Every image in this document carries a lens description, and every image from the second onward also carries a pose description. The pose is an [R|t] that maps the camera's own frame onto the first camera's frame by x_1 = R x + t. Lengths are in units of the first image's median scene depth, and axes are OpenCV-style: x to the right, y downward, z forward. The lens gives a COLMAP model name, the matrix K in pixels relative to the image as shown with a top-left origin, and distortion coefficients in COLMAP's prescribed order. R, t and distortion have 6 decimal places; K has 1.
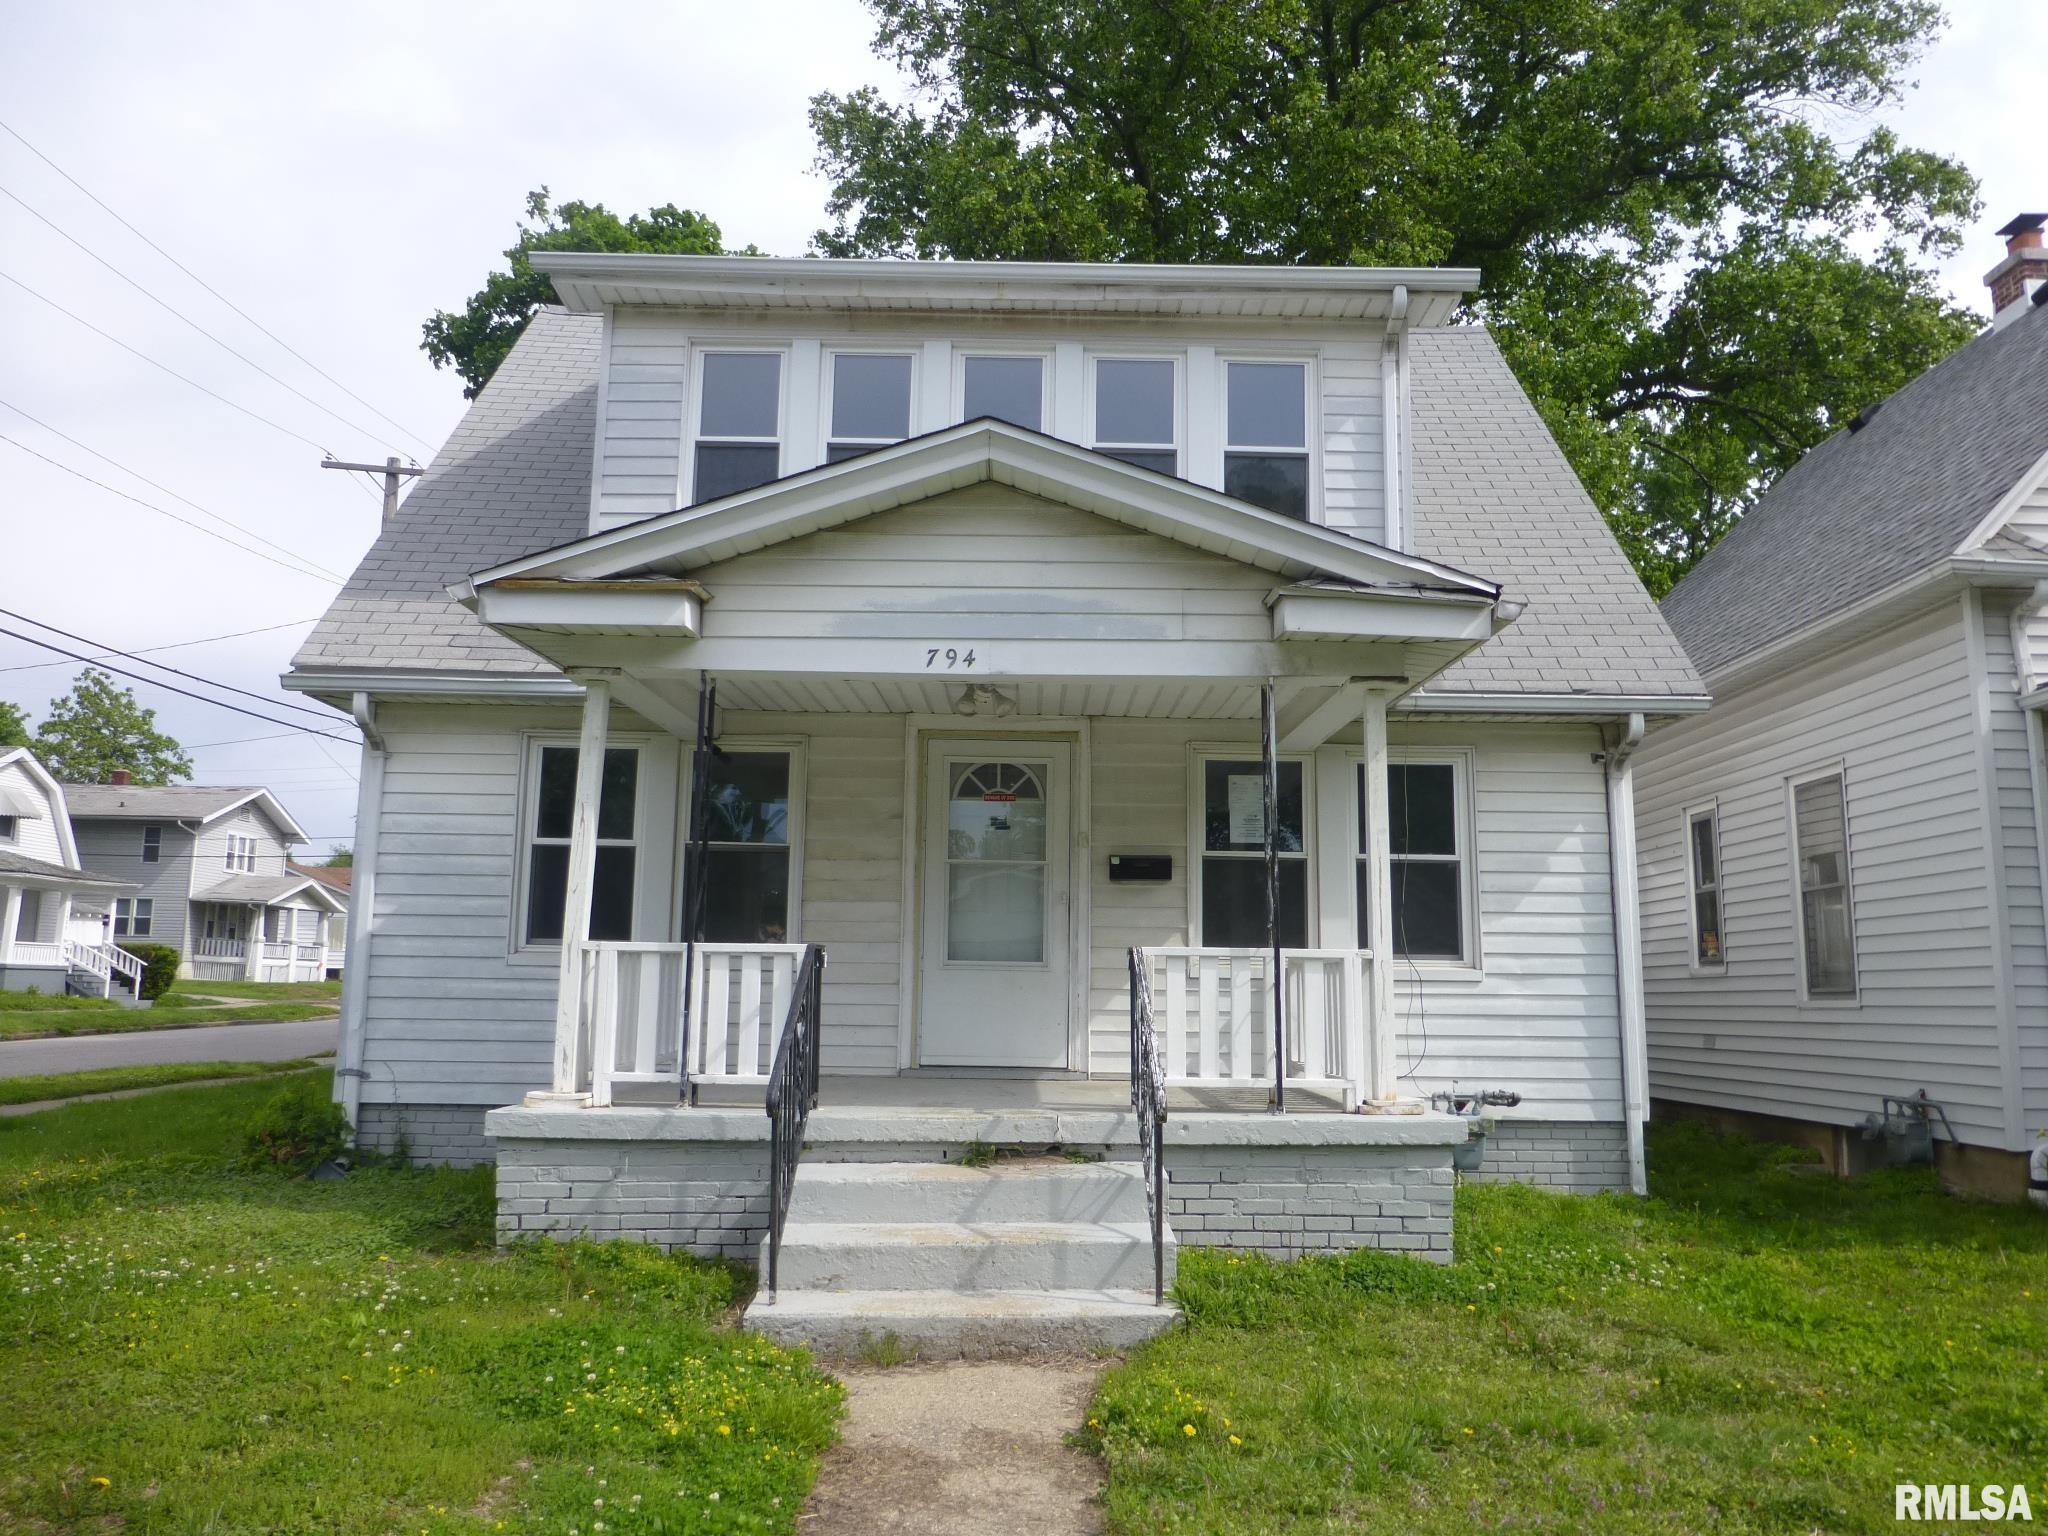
lens RADIAL K [[1475.4, 0, 1032.9], [0, 1475.4, 767.1], [0, 0, 1]] dist [-0.036041, 0.019114]
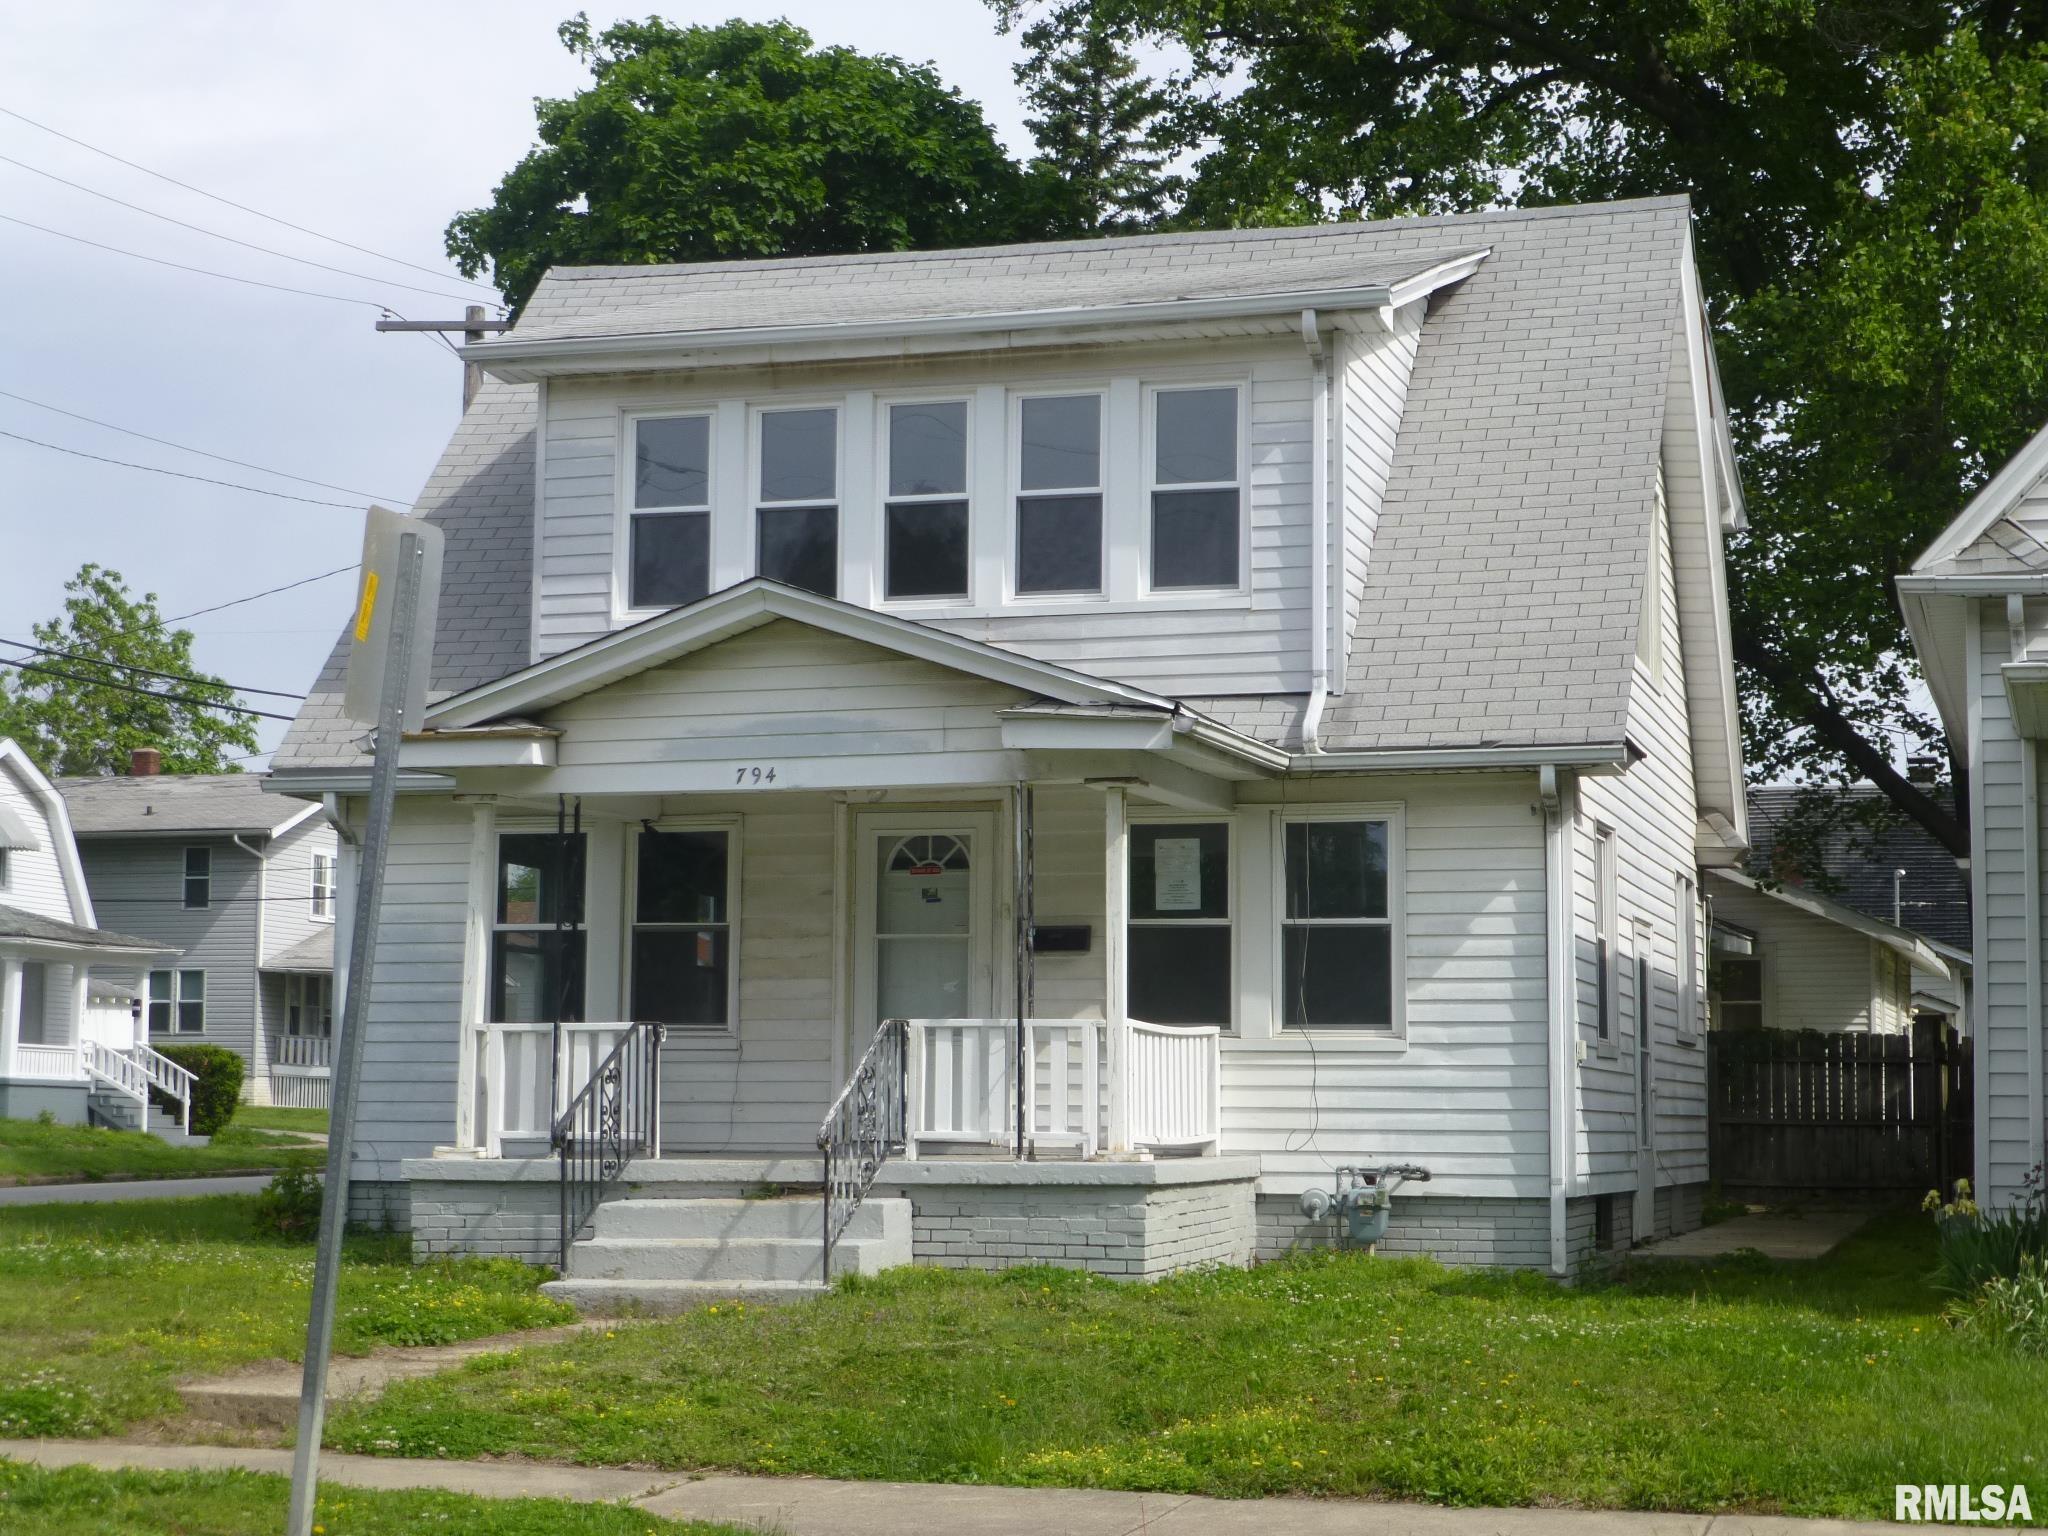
lens RADIAL K [[3395.5, 0, 1027.2], [0, 3395.5, 767.5], [0, 0, 1]] dist [-0.030804, 0.000000]
pose [[0.952538, -0.038096, -0.302026, 0.735897], [0.051377, 0.998025, 0.036149, -0.127779], [0.300052, -0.049951, 0.952614, -1.139940]]
